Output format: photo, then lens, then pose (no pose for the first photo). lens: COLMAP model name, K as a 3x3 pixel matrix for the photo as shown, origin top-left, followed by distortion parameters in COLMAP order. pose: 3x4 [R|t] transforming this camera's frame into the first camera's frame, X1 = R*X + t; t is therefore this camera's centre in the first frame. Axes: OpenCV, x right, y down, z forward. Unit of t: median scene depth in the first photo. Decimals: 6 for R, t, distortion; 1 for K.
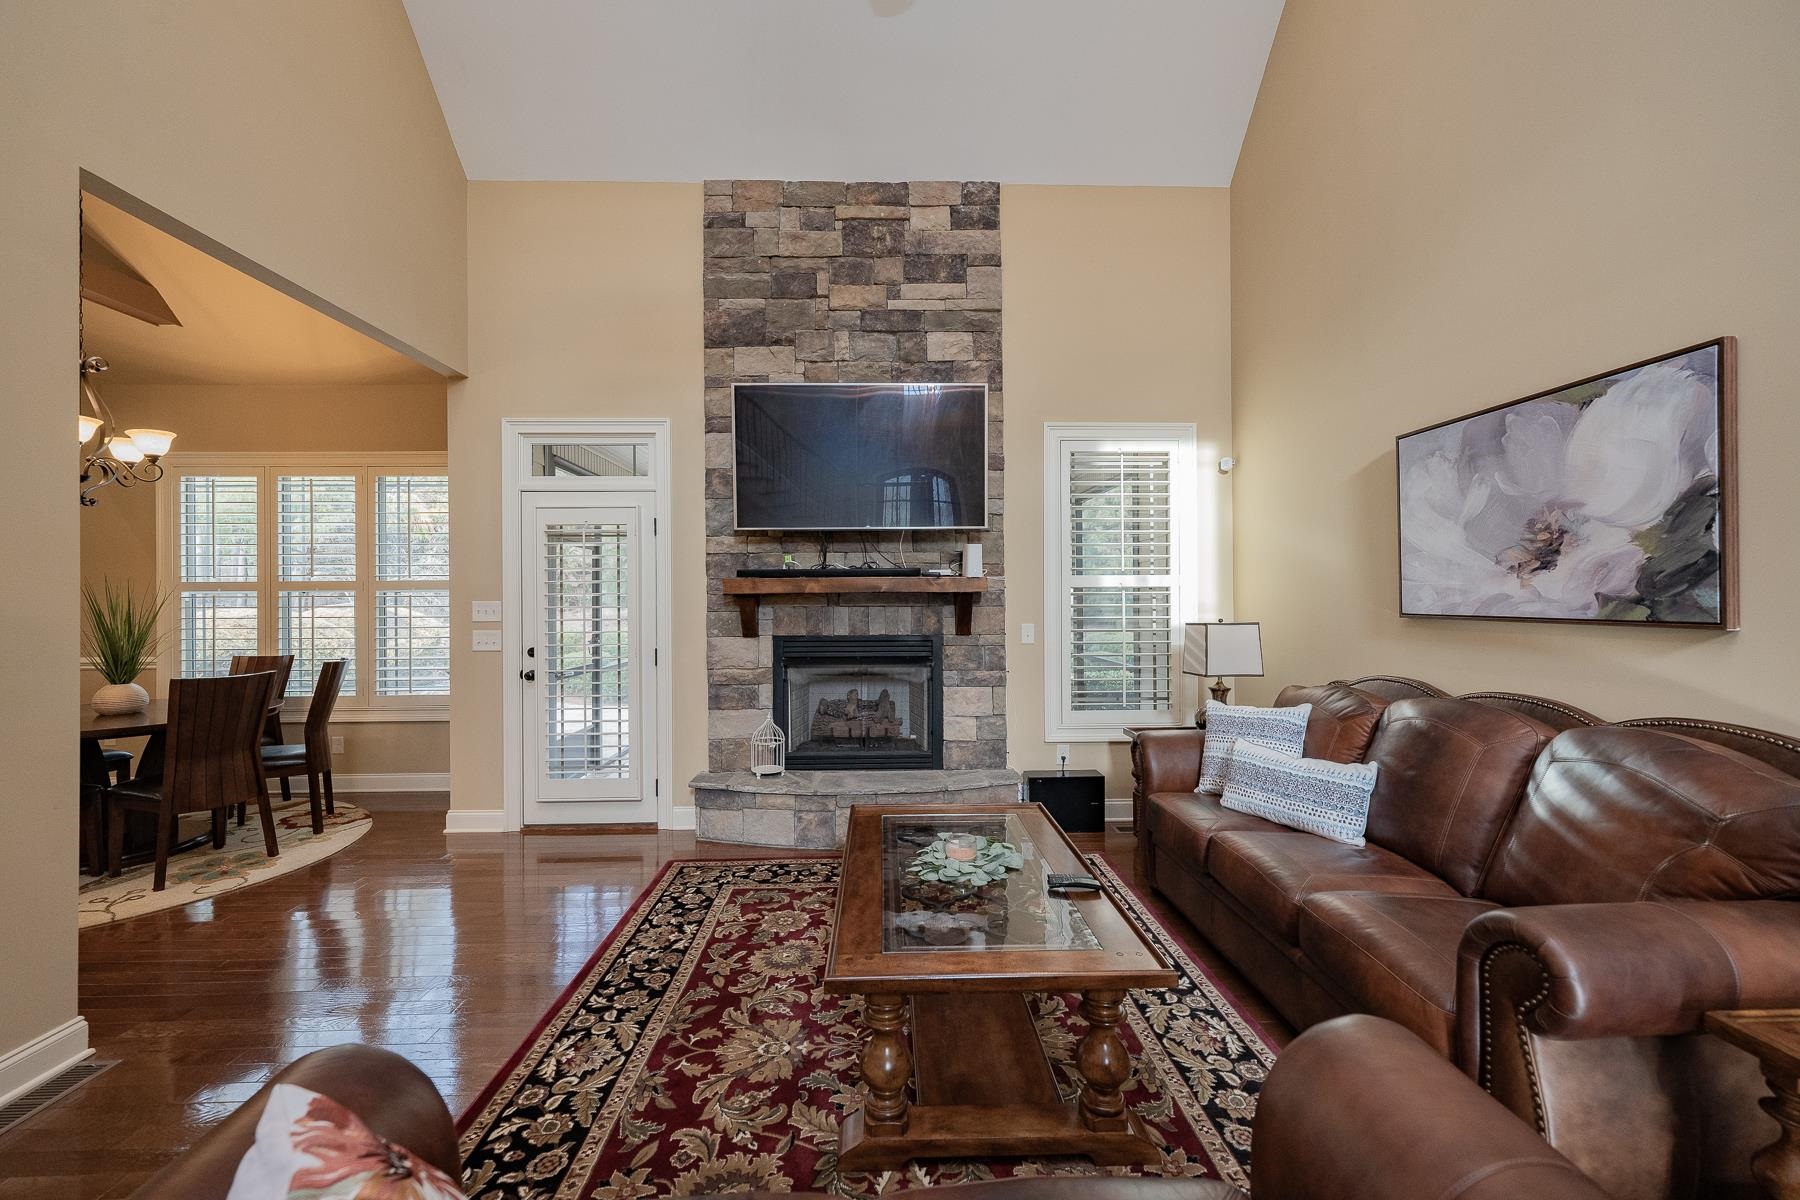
lens RADIAL K [[724.4, 0, 894.0], [0, 724.4, 599.1], [0, 0, 1]] dist [-0.001812, 0.000024]
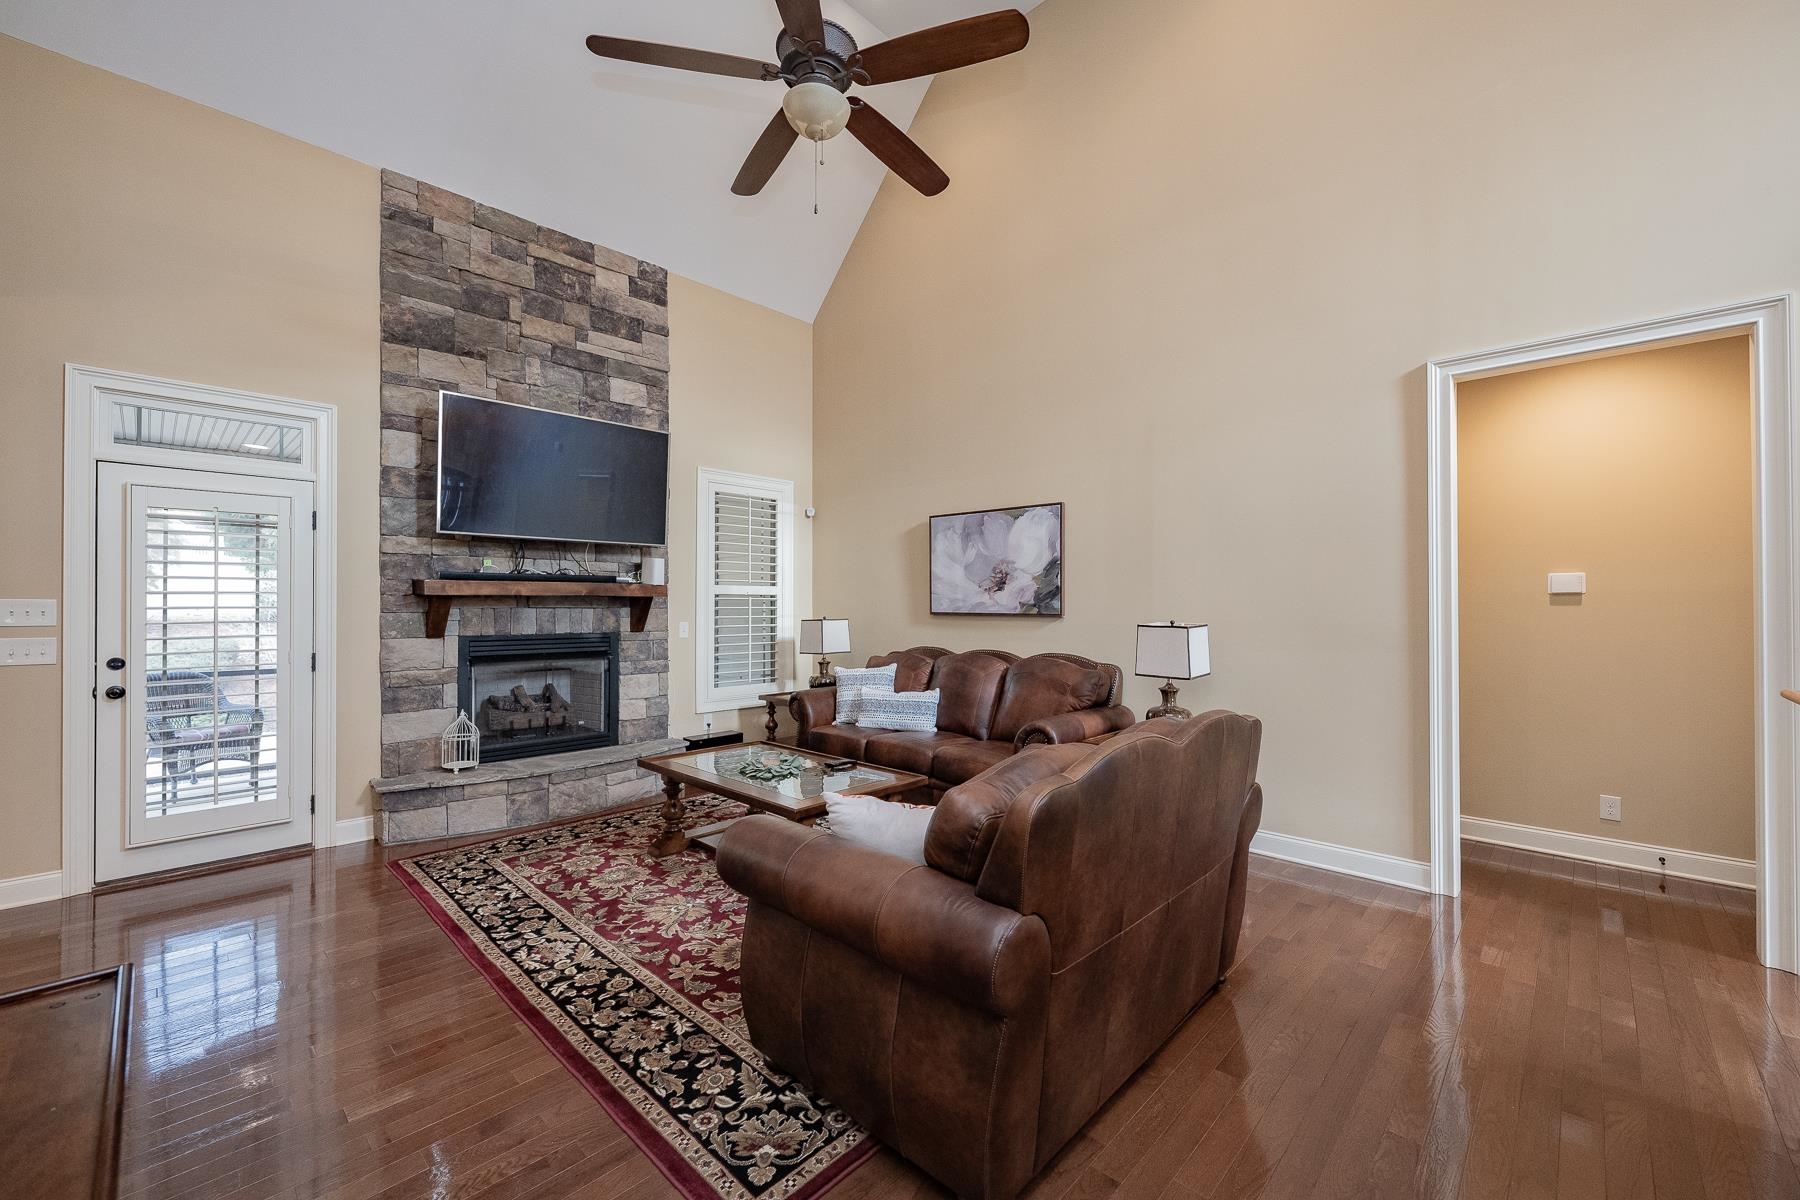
lens RADIAL K [[725.1, 0, 907.9], [0, 725.1, 599.1], [0, 0, 1]] dist [0.000332, 0.000051]
pose [[0.707852, 0.012099, 0.706257, -0.459414], [-0.006782, 0.999924, -0.010332, 0.004360], [-0.706328, 0.002524, 0.707880, -0.189329]]
